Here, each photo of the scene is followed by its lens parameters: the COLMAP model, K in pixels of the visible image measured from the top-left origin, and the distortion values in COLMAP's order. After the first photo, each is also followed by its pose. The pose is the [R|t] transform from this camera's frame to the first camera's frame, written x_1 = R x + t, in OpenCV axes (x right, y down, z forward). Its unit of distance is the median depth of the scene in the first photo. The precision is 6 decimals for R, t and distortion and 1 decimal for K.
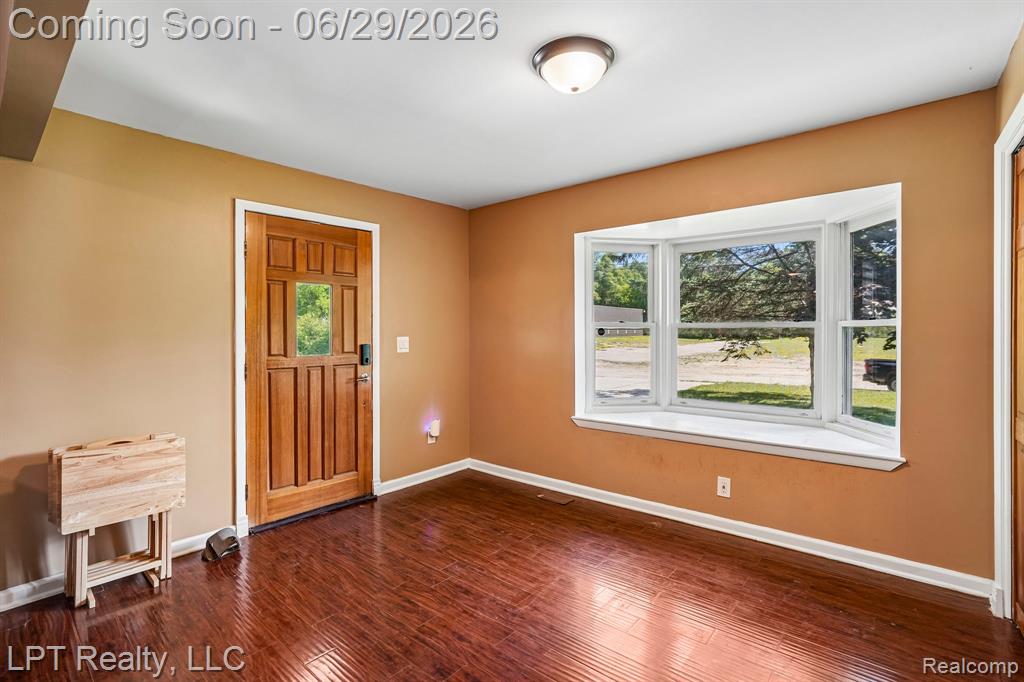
lens RADIAL K [[476.3, 0, 506.2], [0, 476.3, 333.0], [0, 0, 1]] dist [-0.051386, 0.017164]
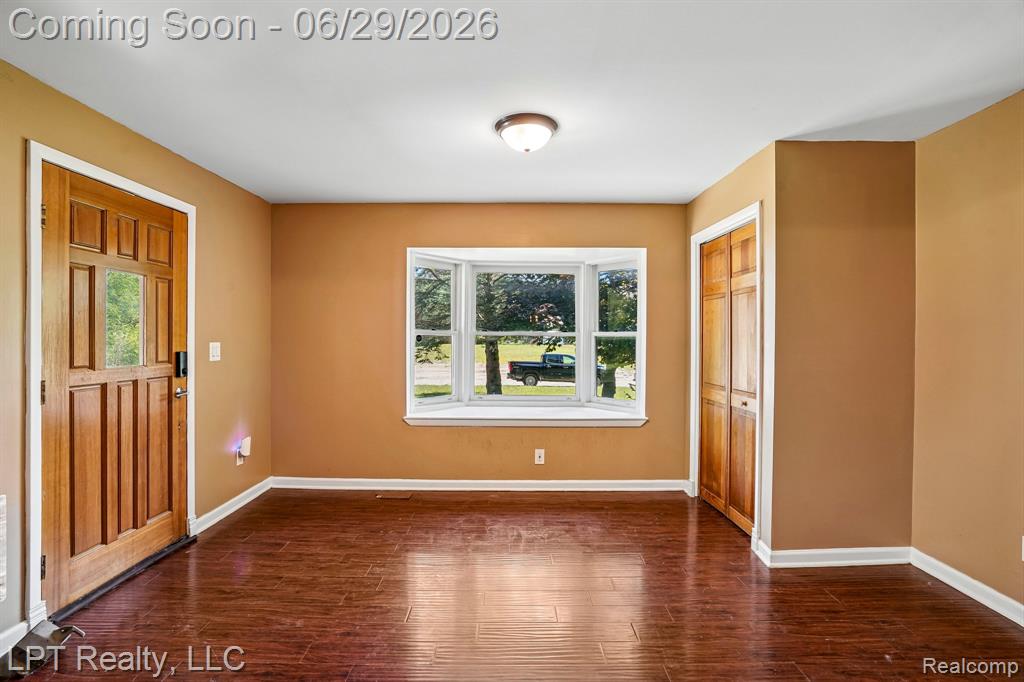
lens RADIAL K [[476.3, 0, 512.6], [0, 476.3, 331.5], [0, 0, 1]] dist [-0.051386, 0.017164]
pose [[0.759987, 0.016513, 0.649728, -0.398030], [-0.004886, 0.999794, -0.019695, 0.002573], [-0.649919, 0.011793, 0.759912, 0.025110]]
